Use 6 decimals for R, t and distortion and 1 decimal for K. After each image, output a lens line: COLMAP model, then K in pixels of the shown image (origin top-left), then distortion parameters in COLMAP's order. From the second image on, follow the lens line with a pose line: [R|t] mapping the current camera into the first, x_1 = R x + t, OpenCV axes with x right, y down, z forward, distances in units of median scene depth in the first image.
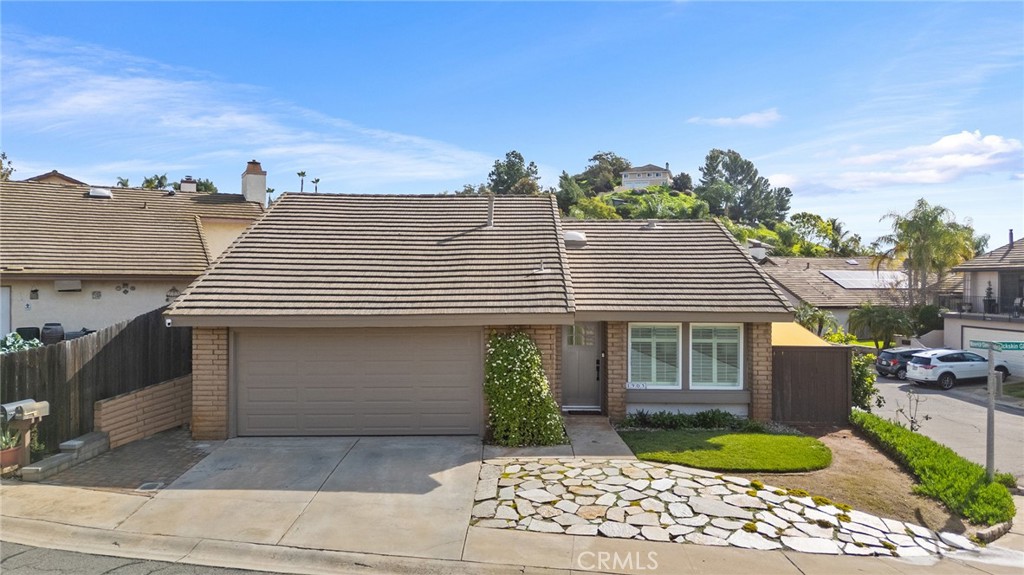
lens RADIAL K [[749.3, 0, 512.0], [0, 749.3, 287.5], [0, 0, 1]] dist [0.056125, -0.036825]
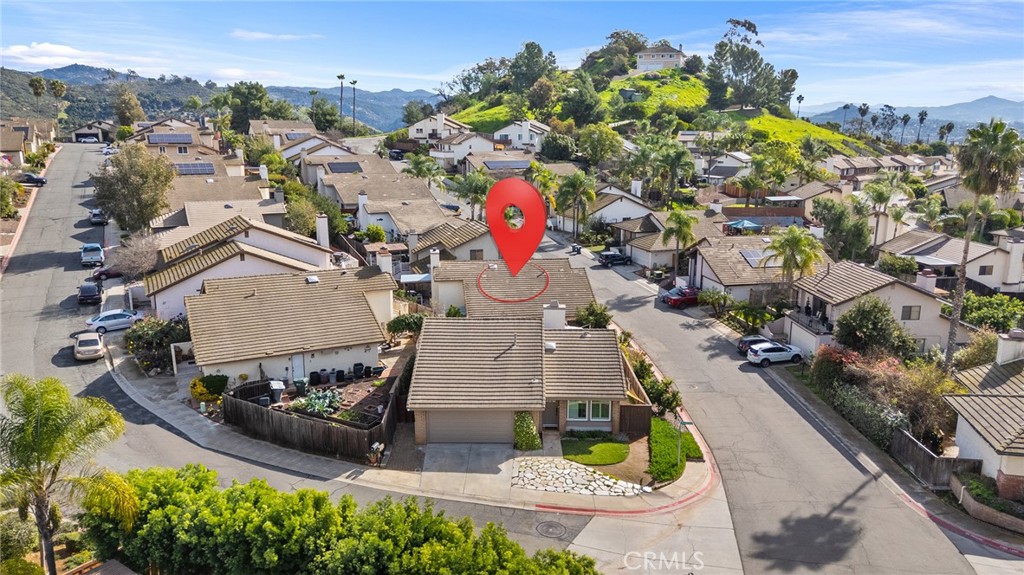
lens RADIAL K [[750.1, 0, 512.0], [0, 750.1, 287.5], [0, 0, 1]] dist [0.101285, -0.117055]
pose [[0.999634, 0.003438, -0.026825, 0.033801], [0.002425, 0.976495, 0.215527, -1.083564], [0.026935, -0.215513, 0.976129, -1.817002]]
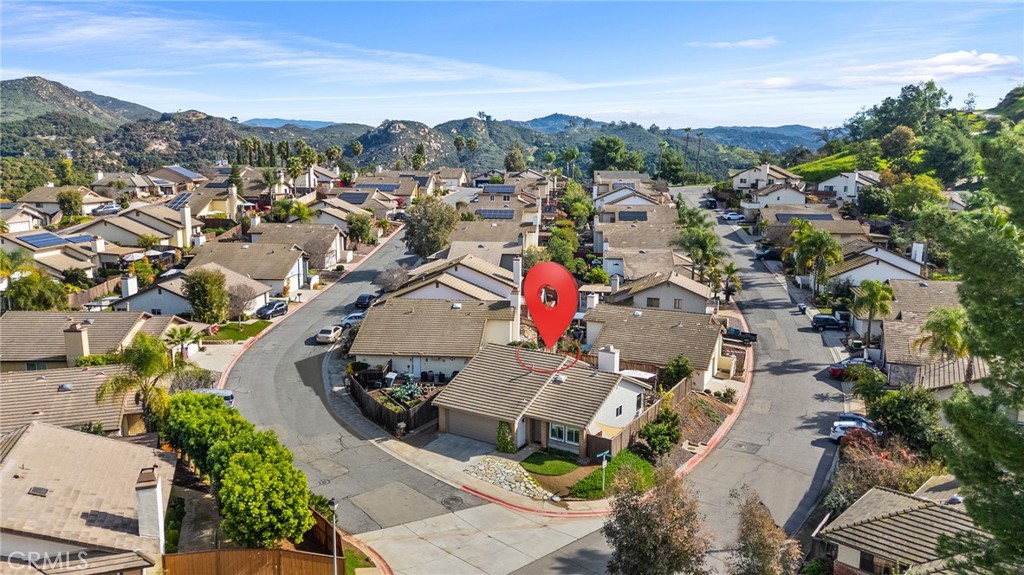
lens RADIAL K [[750.1, 0, 512.0], [0, 750.1, 287.5], [0, 0, 1]] dist [0.101285, -0.117055]
pose [[0.828920, 0.095672, -0.551125, 2.140540], [-0.002045, 0.985776, 0.168049, -1.294360], [0.559364, -0.138173, 0.817325, -2.056080]]
